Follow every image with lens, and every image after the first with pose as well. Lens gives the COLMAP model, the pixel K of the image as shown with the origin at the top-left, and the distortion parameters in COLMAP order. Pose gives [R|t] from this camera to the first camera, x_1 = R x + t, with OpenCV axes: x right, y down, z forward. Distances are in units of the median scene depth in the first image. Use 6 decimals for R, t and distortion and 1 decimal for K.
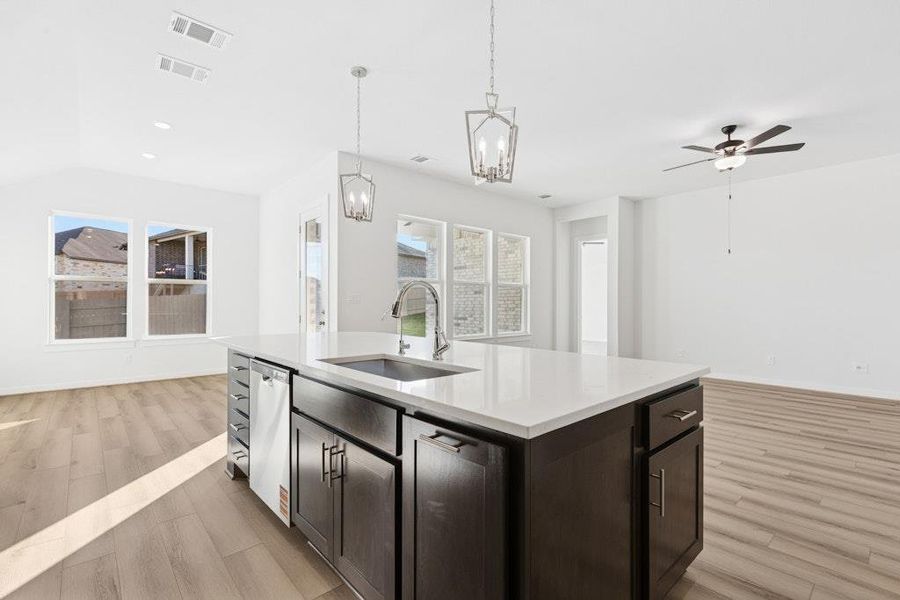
lens RADIAL K [[409.4, 0, 451.8], [0, 409.4, 301.0], [0, 0, 1]] dist [-0.001453, -0.000295]
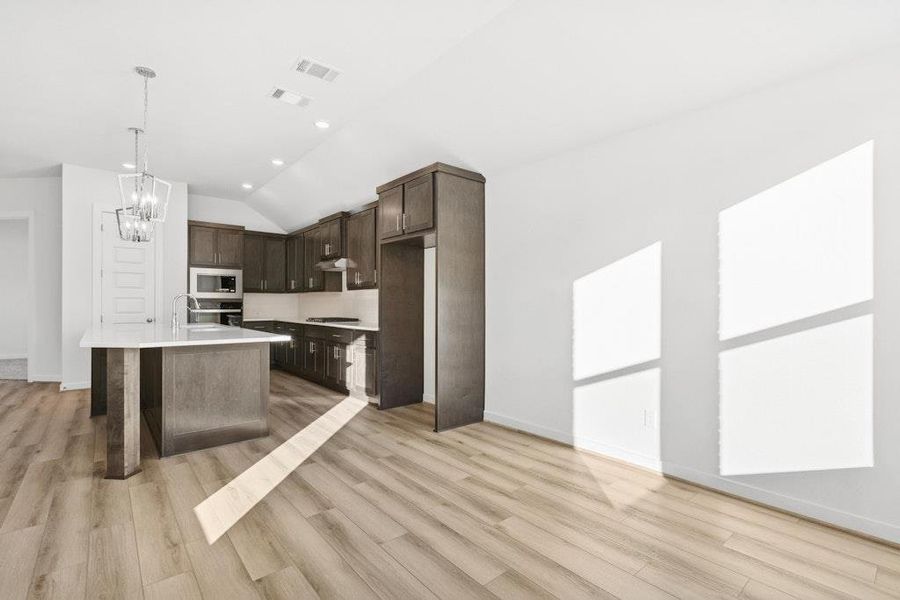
lens RADIAL K [[409.4, 0, 451.8], [0, 409.4, 301.0], [0, 0, 1]] dist [-0.001453, -0.000295]
pose [[-0.999625, -0.005214, 0.026893, -0.486761], [-0.005605, 0.999880, -0.014453, 0.005112], [-0.026815, -0.014598, -0.999534, 0.956003]]
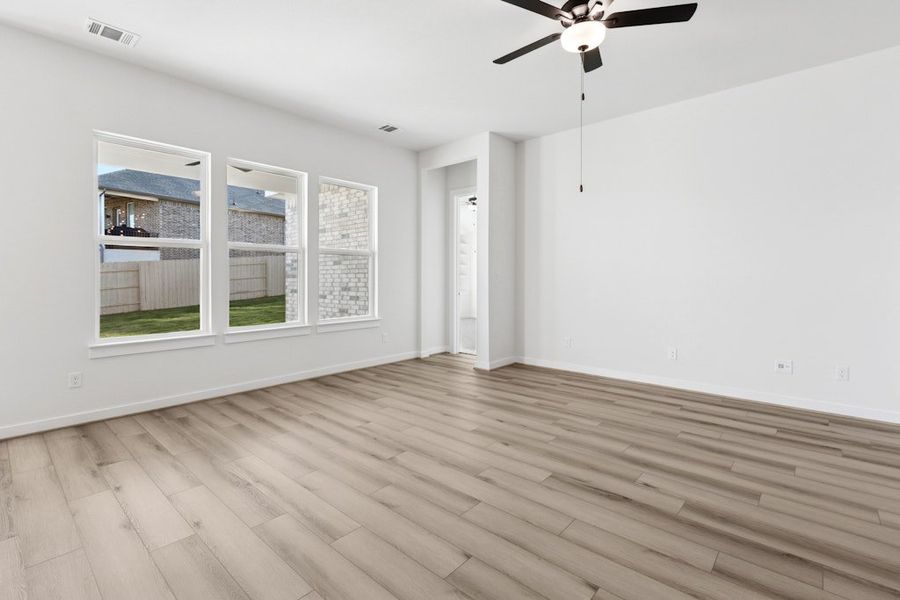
lens RADIAL K [[415.4, 0, 457.8], [0, 415.4, 278.8], [0, 0, 1]] dist [0.004393, -0.000313]
pose [[0.993520, -0.002654, 0.113631, 0.267747], [0.001365, 0.999934, 0.011416, 0.000201], [-0.113654, -0.011187, 0.993457, 0.260114]]
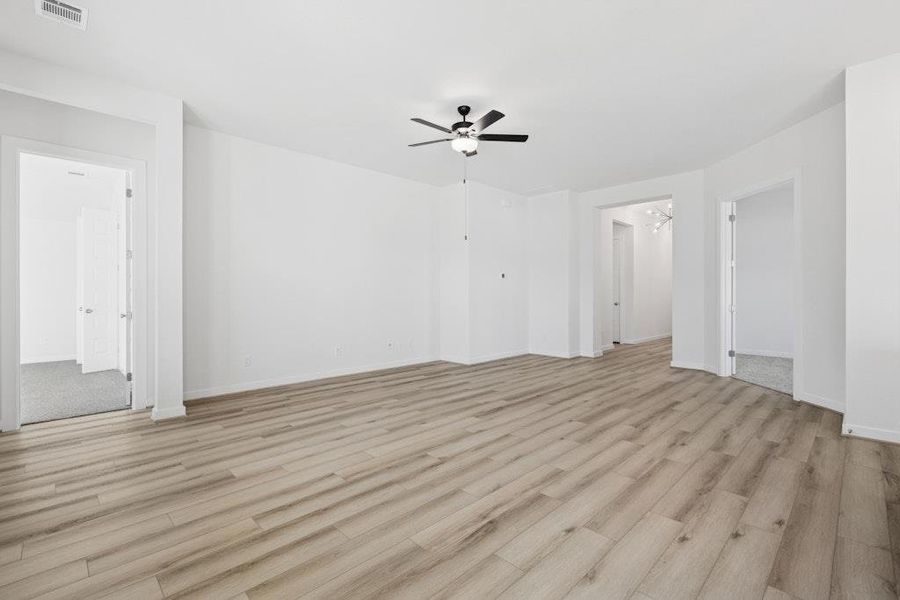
lens RADIAL K [[403.5, 0, 447.5], [0, 403.5, 297.0], [0, 0, 1]] dist [0.008553, 0.000268]
pose [[-0.037982, -0.009055, 0.999237, -0.173861], [-0.007066, 0.999936, 0.008793, 0.004263], [-0.999253, -0.006727, -0.038043, 0.674278]]
